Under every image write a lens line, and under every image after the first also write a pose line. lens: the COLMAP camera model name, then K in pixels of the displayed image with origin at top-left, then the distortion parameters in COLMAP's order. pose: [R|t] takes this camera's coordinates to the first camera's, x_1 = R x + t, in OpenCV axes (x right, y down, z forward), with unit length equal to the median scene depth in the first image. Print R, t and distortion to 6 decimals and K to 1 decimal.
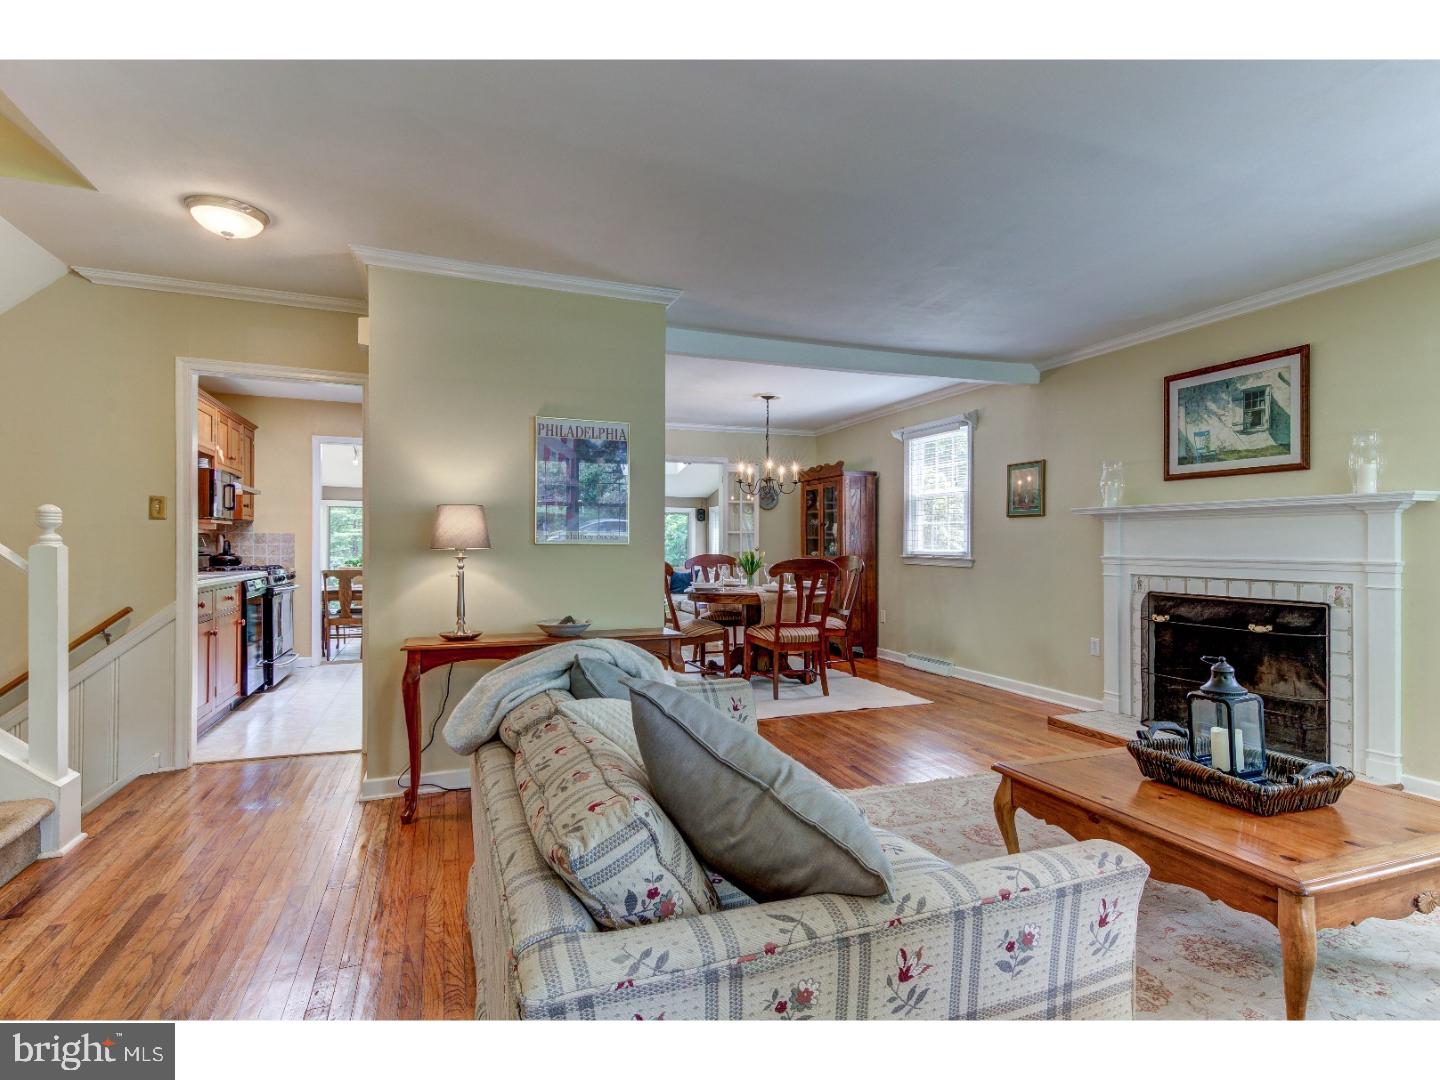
lens RADIAL K [[723.2, 0, 727.2], [0, 723.2, 535.9], [0, 0, 1]] dist [0.014071, -0.001207]
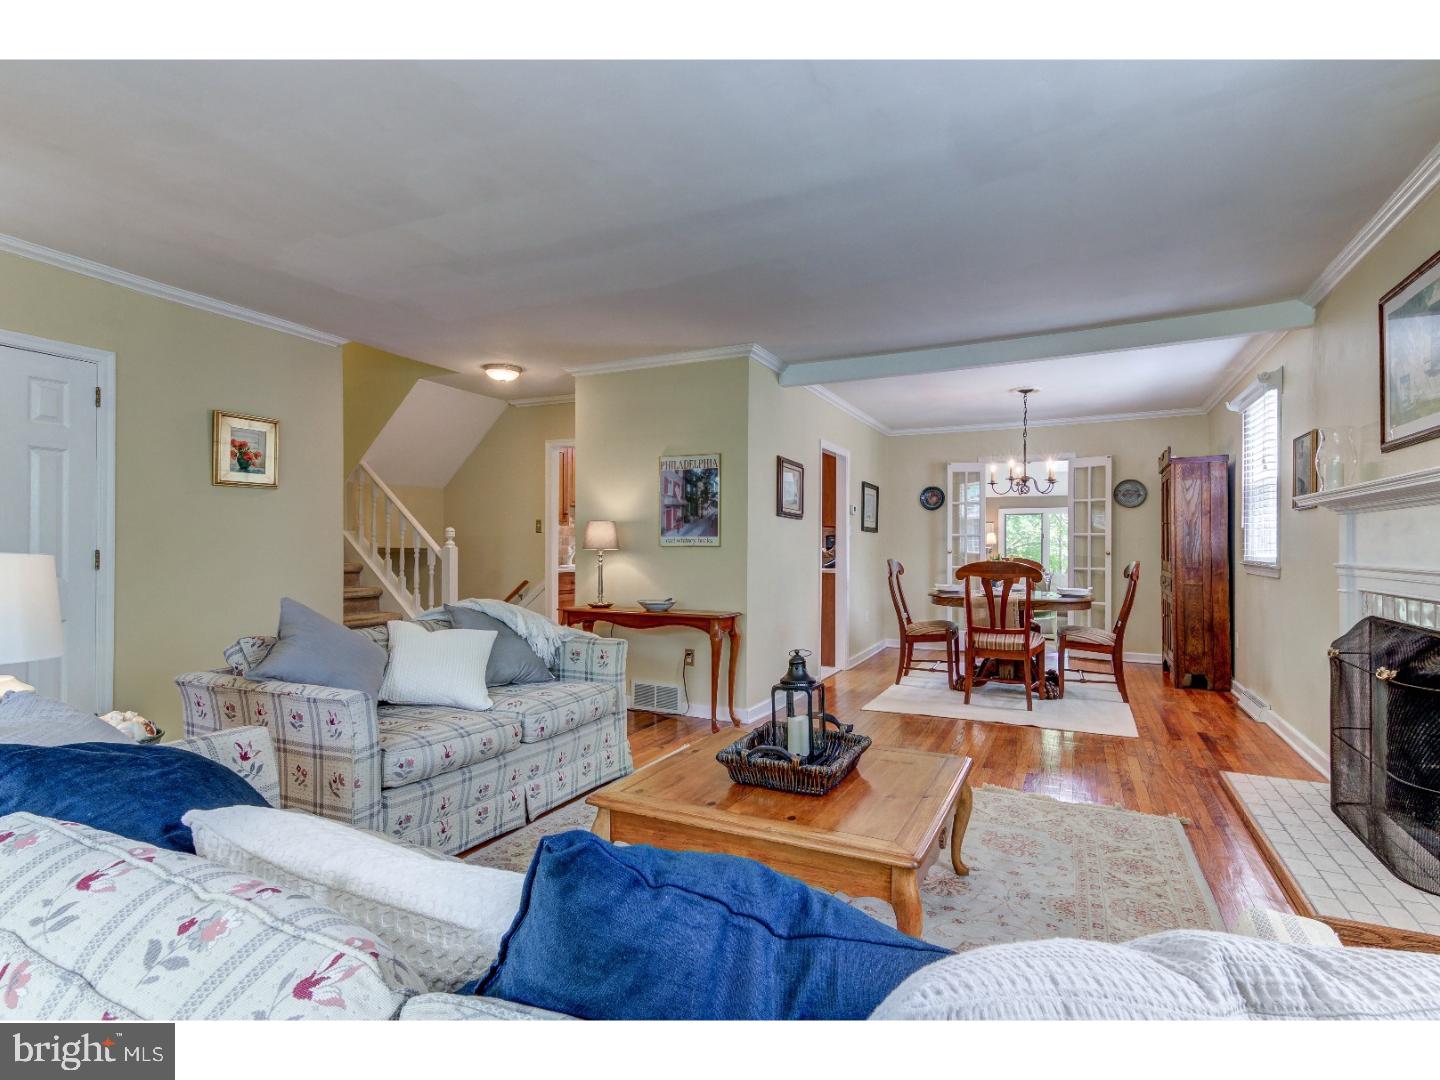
lens RADIAL K [[723.2, 0, 711.3], [0, 723.2, 540.9], [0, 0, 1]] dist [0.014071, -0.001207]
pose [[0.668711, -0.006843, -0.743491, 0.830779], [0.006567, 0.999973, -0.003296, 0.005705], [0.743493, -0.002678, 0.668738, 0.116034]]
